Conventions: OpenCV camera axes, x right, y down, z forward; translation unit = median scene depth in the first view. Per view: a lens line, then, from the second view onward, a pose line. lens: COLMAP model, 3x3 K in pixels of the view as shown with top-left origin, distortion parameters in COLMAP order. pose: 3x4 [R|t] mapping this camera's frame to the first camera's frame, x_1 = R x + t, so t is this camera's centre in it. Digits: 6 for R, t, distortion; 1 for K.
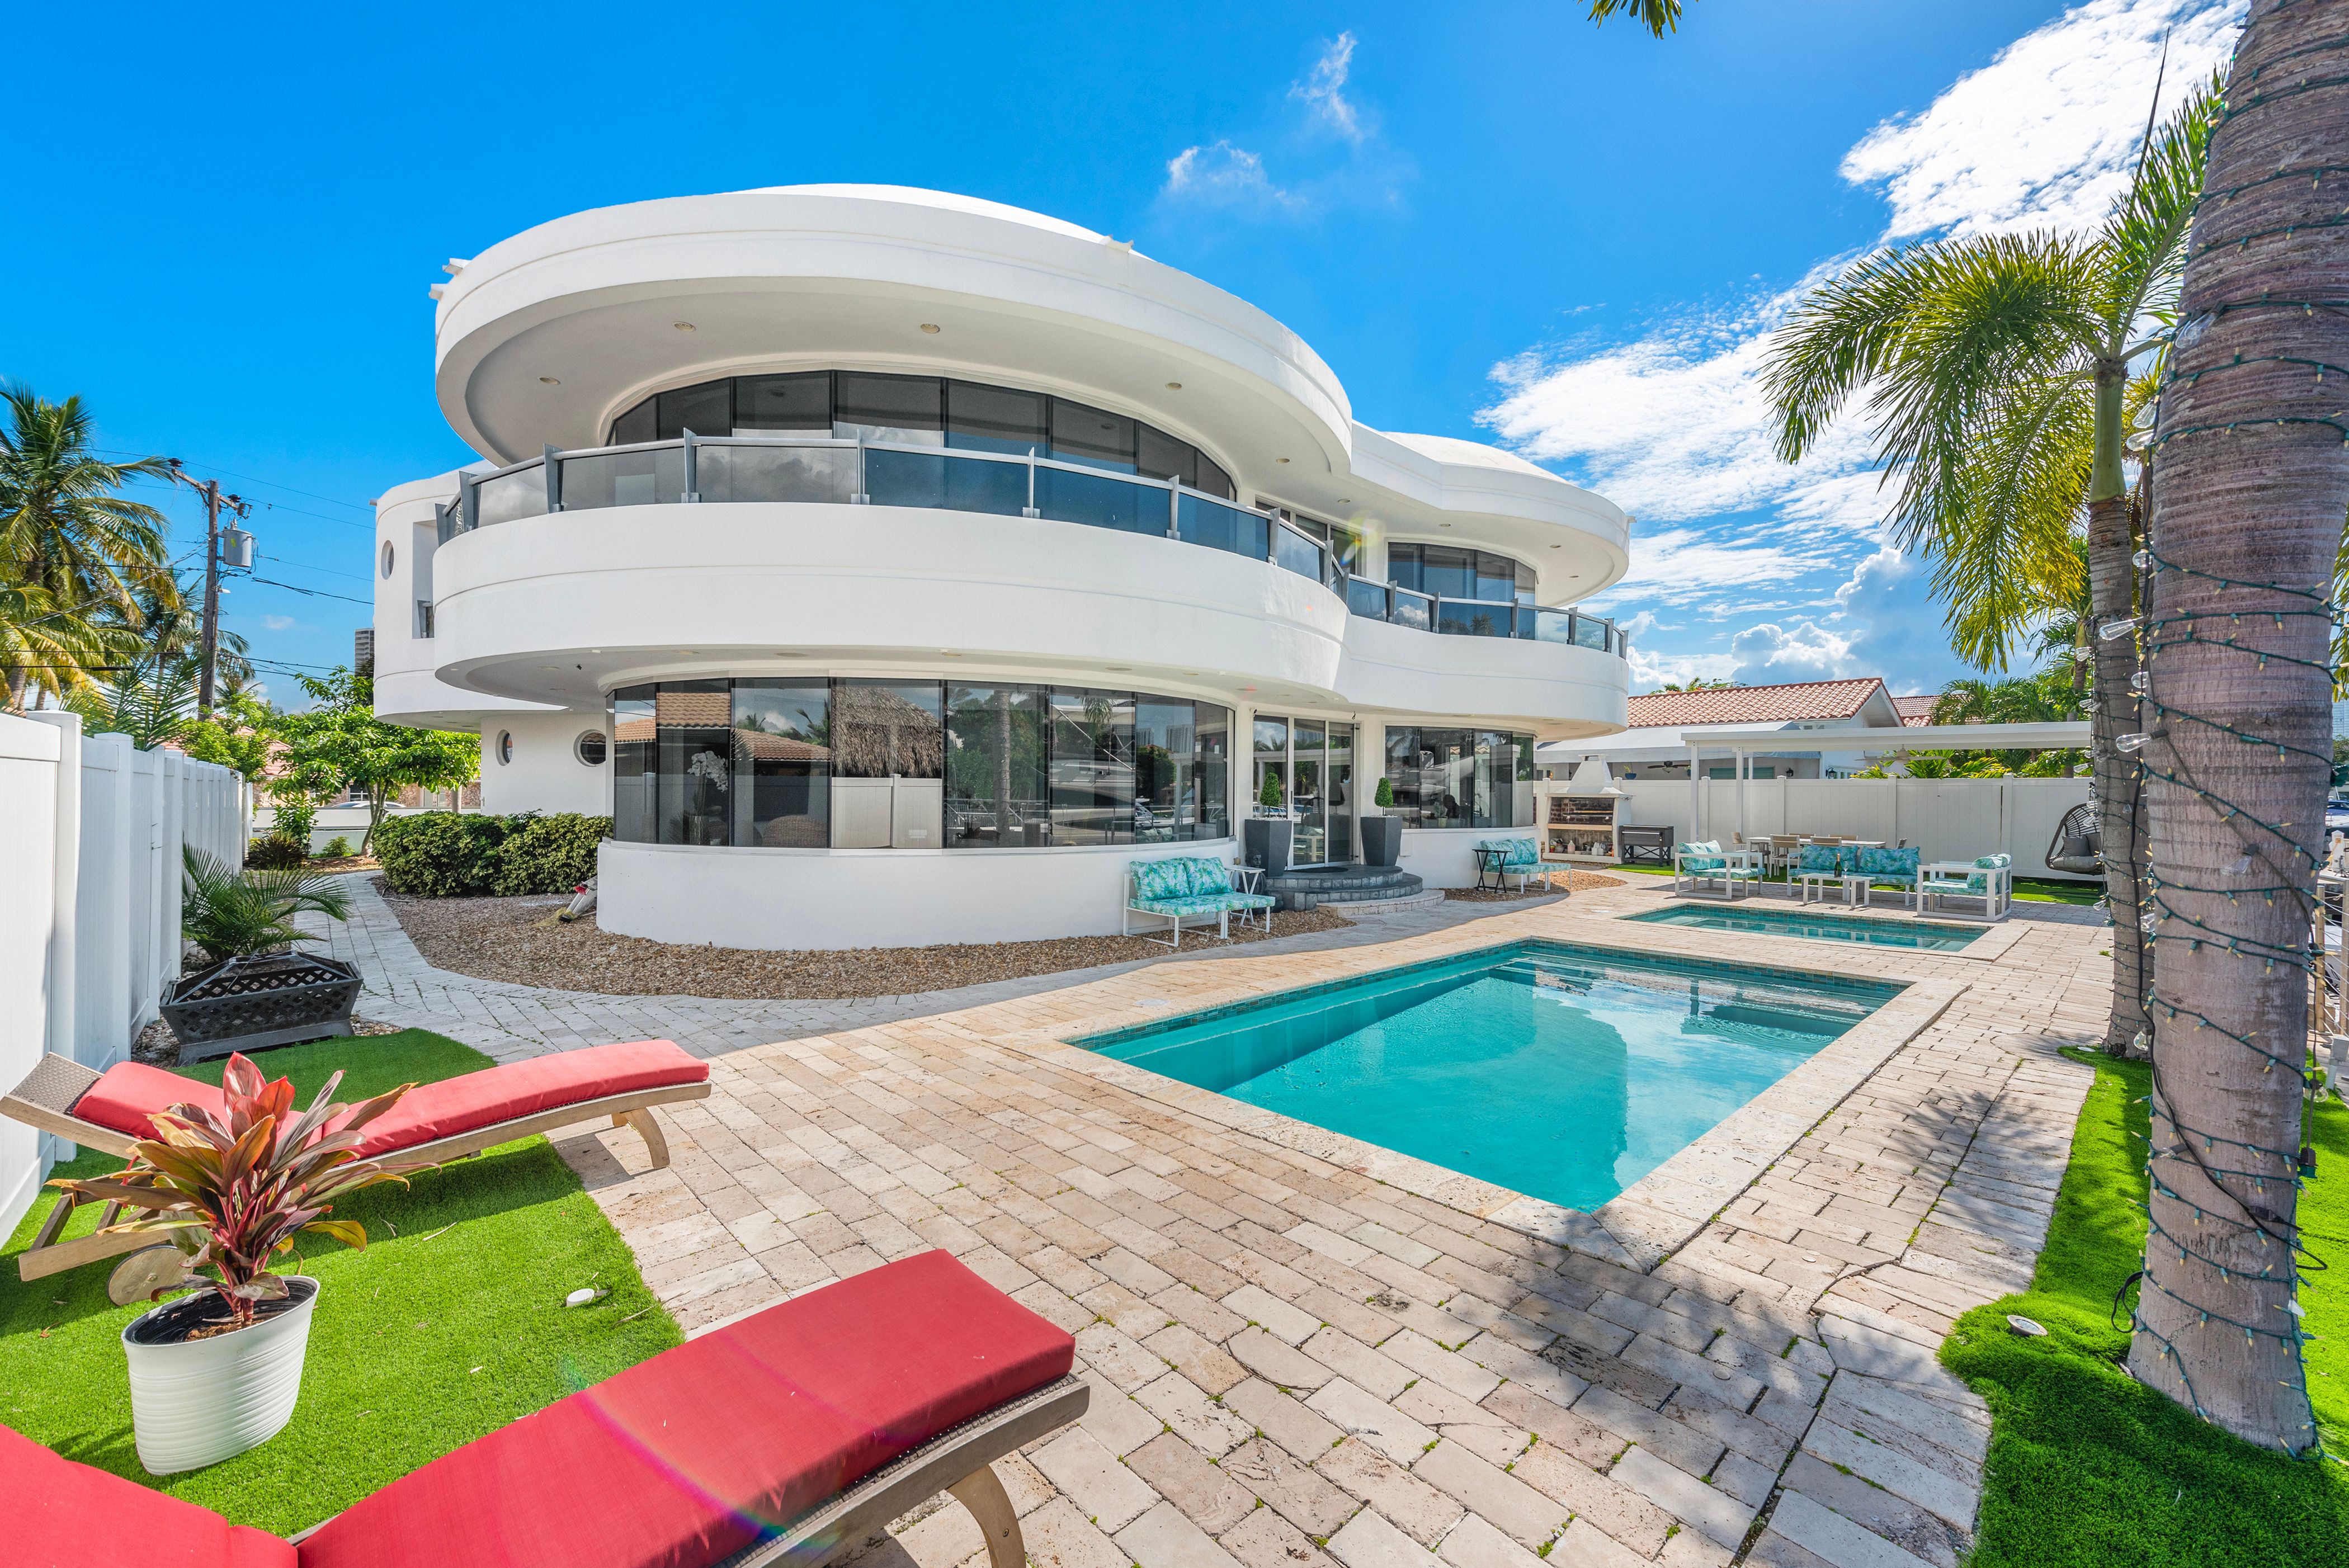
lens RADIAL K [[939.3, 0, 1180.0], [0, 939.3, 794.9], [0, 0, 1]] dist [-0.000965, -0.000229]
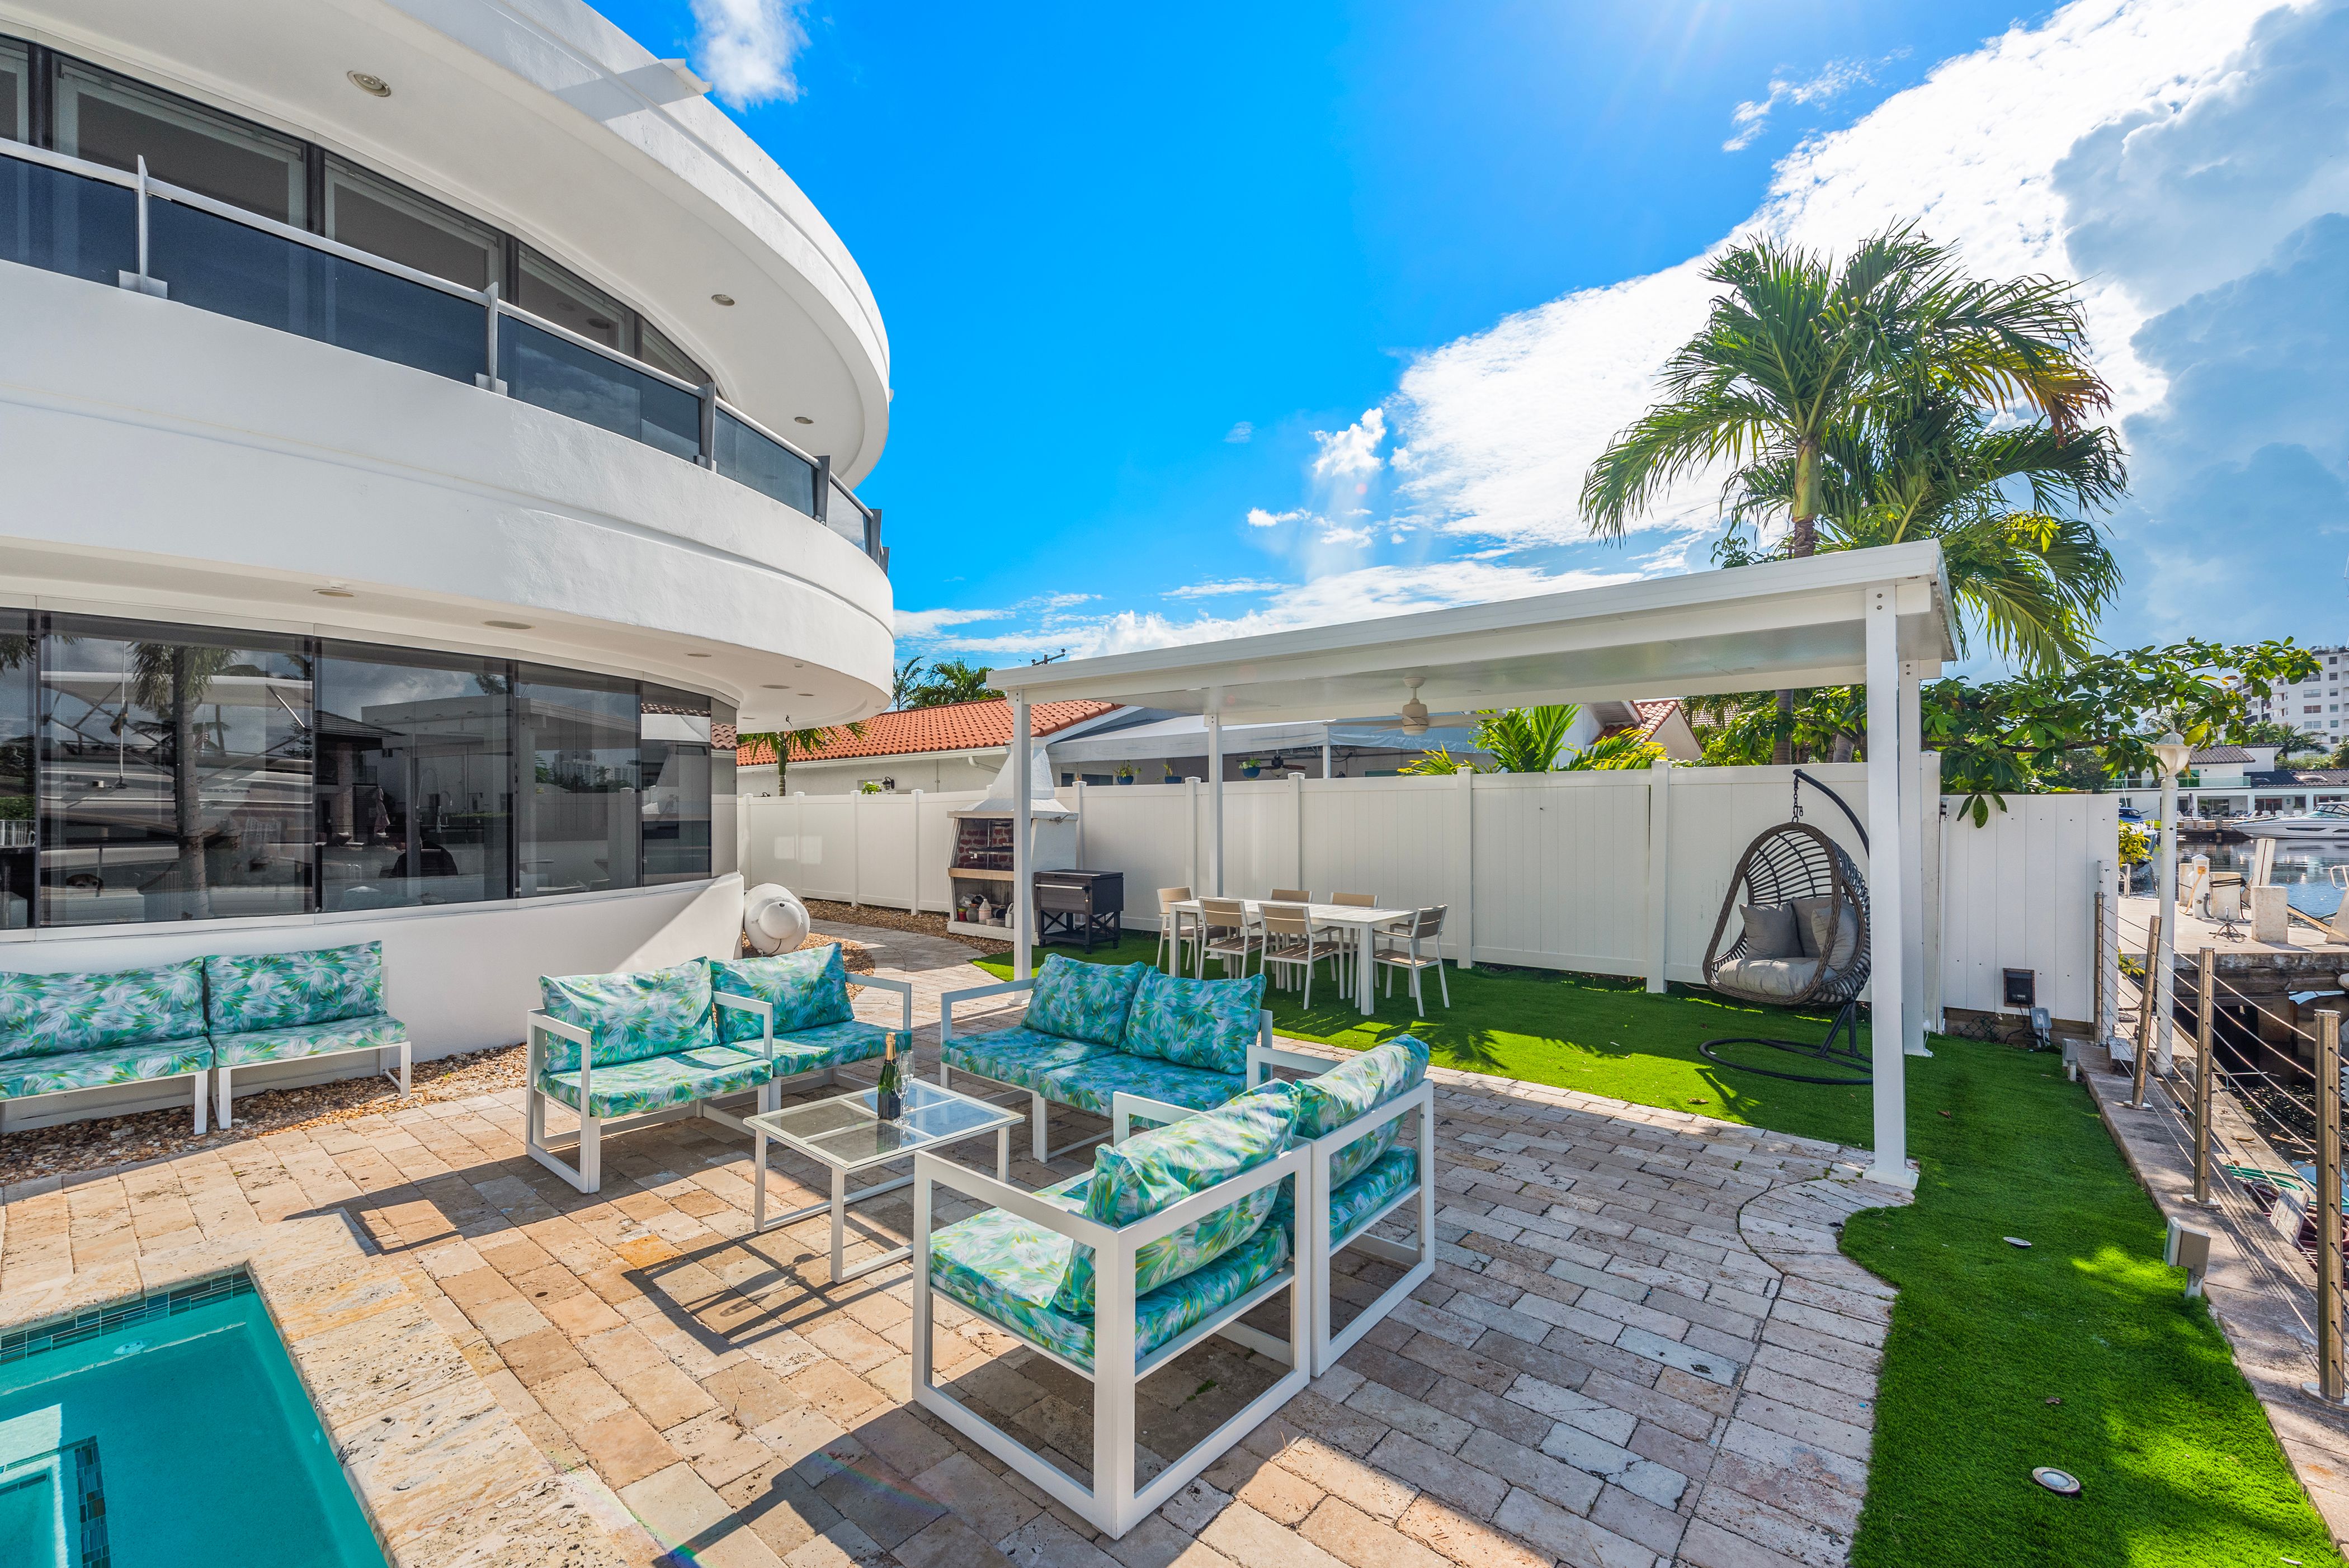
lens RADIAL K [[950.5, 0, 1174.5], [0, 950.5, 784.0], [0, 0, 1]] dist [0.033731, 0.000042]
pose [[0.980273, -0.003308, 0.197619, 0.378354], [0.006162, 0.999885, -0.013829, -0.008247], [-0.197550, 0.014773, 0.980181, 0.388569]]
